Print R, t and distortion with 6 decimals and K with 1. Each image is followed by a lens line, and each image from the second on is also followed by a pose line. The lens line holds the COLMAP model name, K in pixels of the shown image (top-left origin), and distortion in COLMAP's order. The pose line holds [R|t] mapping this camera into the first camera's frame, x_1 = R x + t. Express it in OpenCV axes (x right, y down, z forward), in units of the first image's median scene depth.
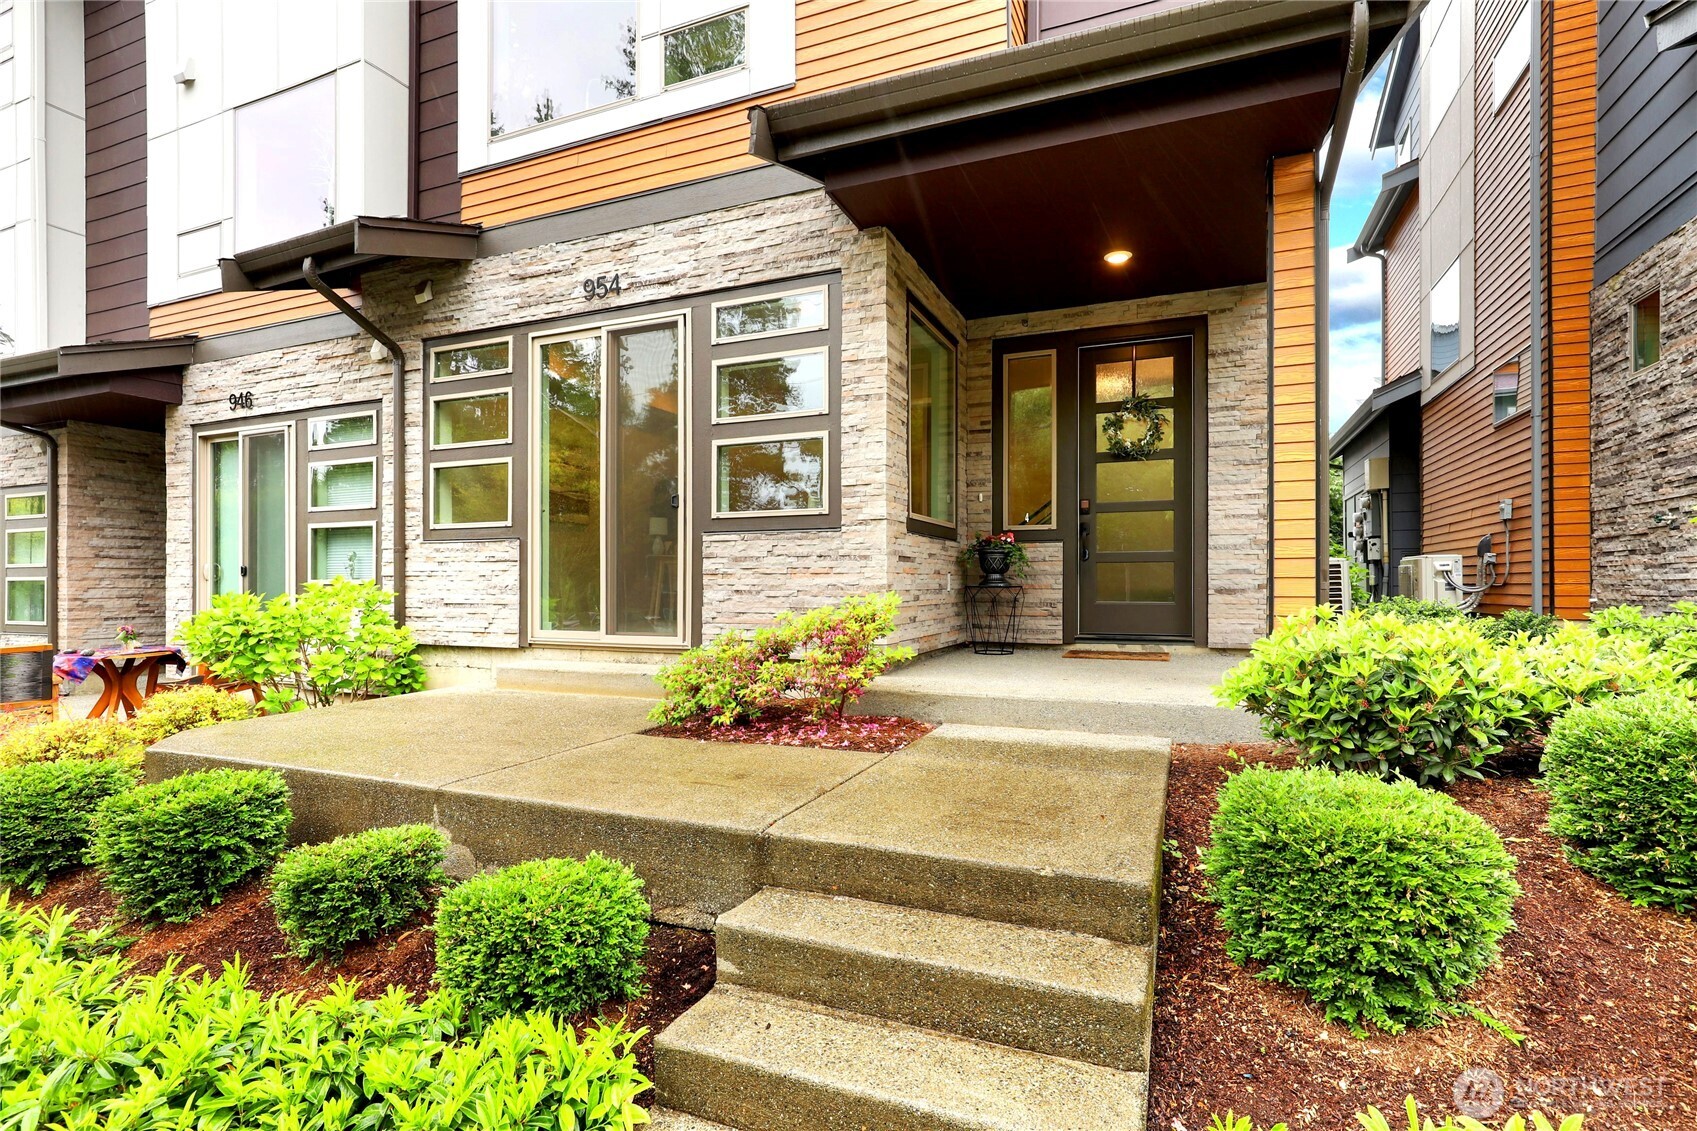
lens RADIAL K [[819.7, 0, 839.7], [0, 819.7, 585.6], [0, 0, 1]] dist [-0.009659, -0.000456]
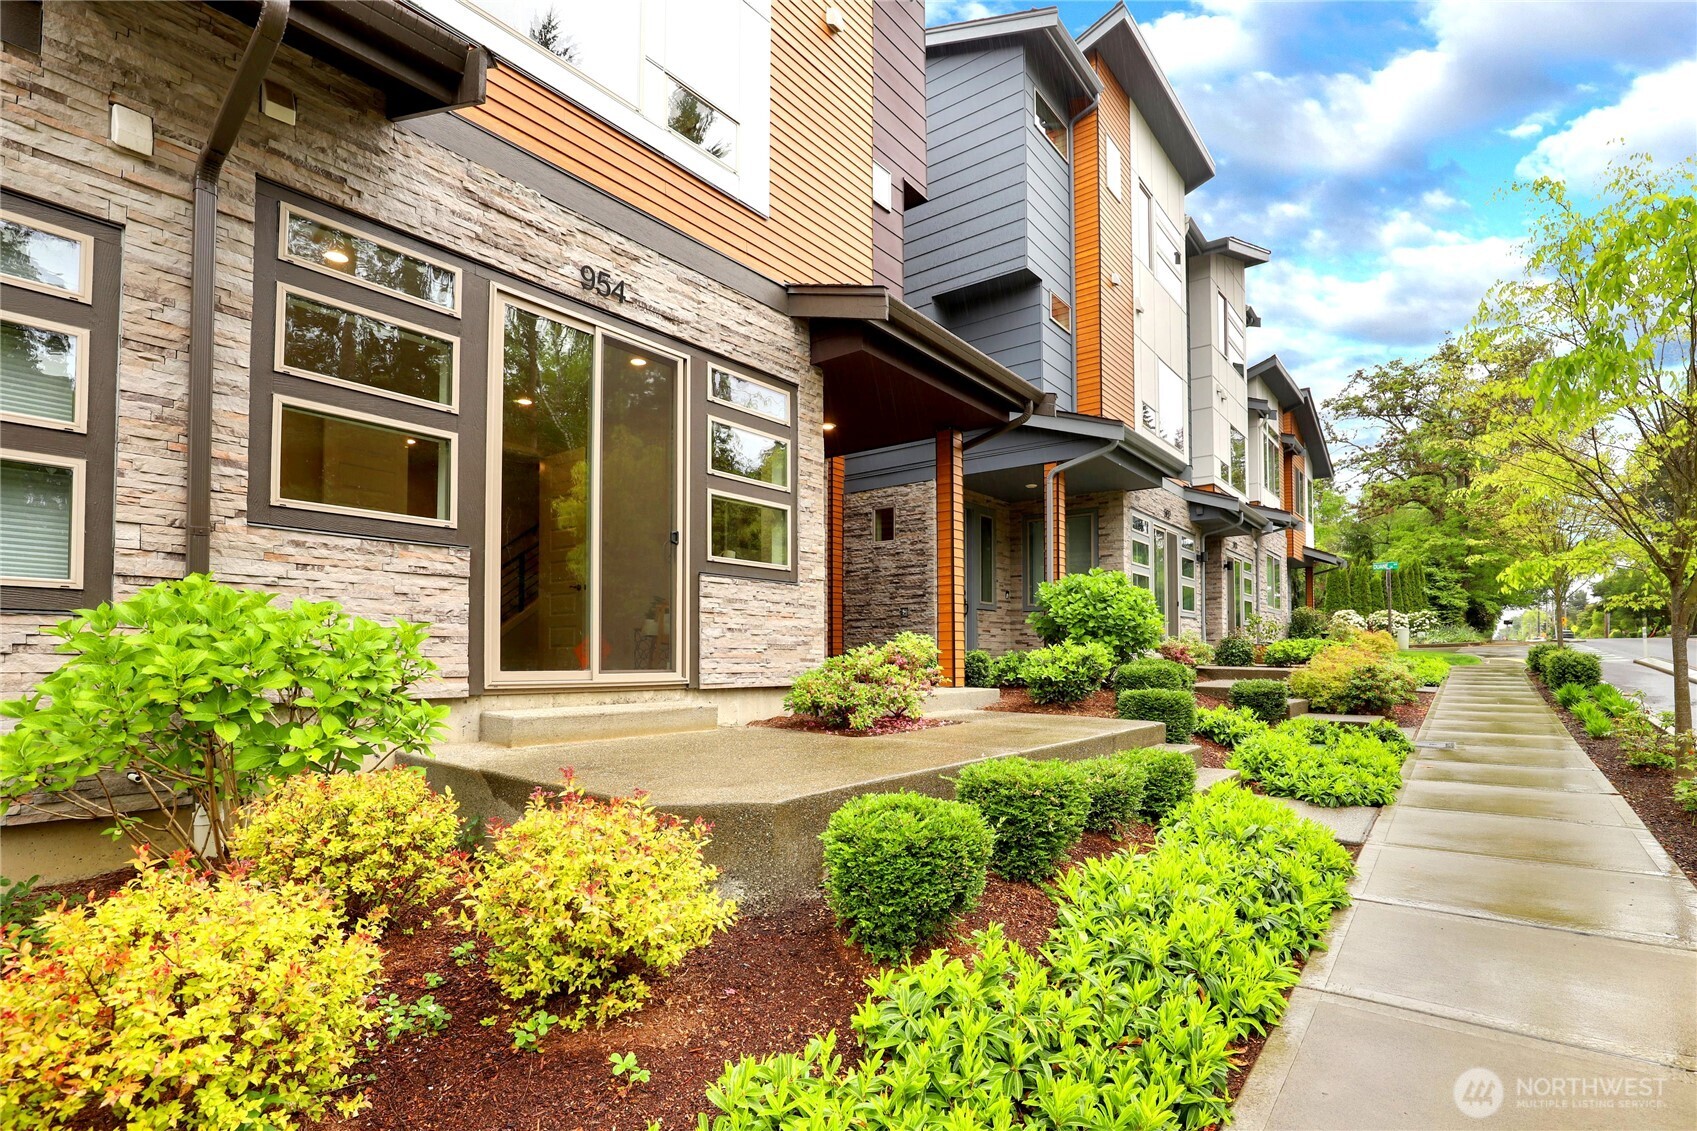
lens RADIAL K [[805.3, 0, 879.5], [0, 805.3, 639.3], [0, 0, 1]] dist [-0.022952, 0.000201]
pose [[0.240205, 0.025755, 0.970381, -0.996036], [-0.000425, 0.999651, -0.026426, 0.043275], [-0.970722, 0.005936, 0.240132, 0.471450]]
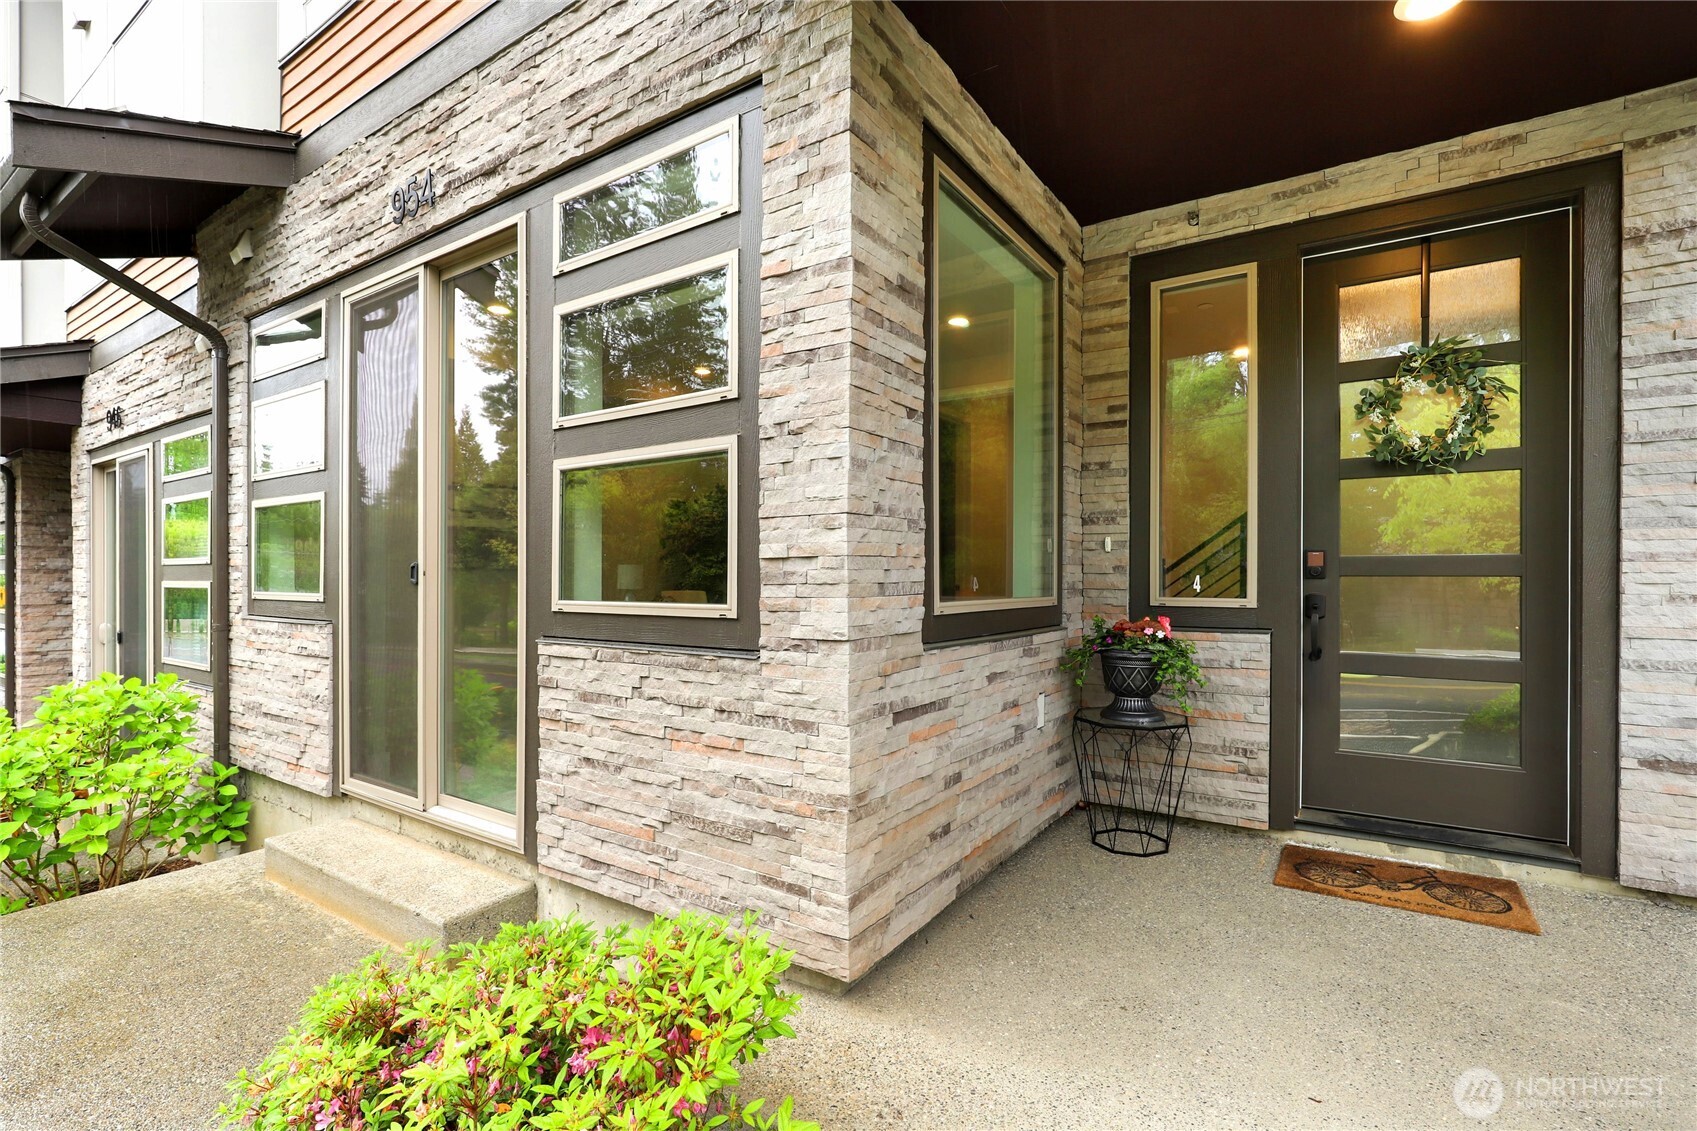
lens RADIAL K [[782.3, 0, 846.4], [0, 782.3, 580.4], [0, 0, 1]] dist [-0.013358, 0.000816]
pose [[0.982682, 0.002402, -0.185285, 0.105035], [-0.001939, 0.999995, 0.002684, -0.091887], [0.185290, -0.002278, 0.982681, 0.488916]]
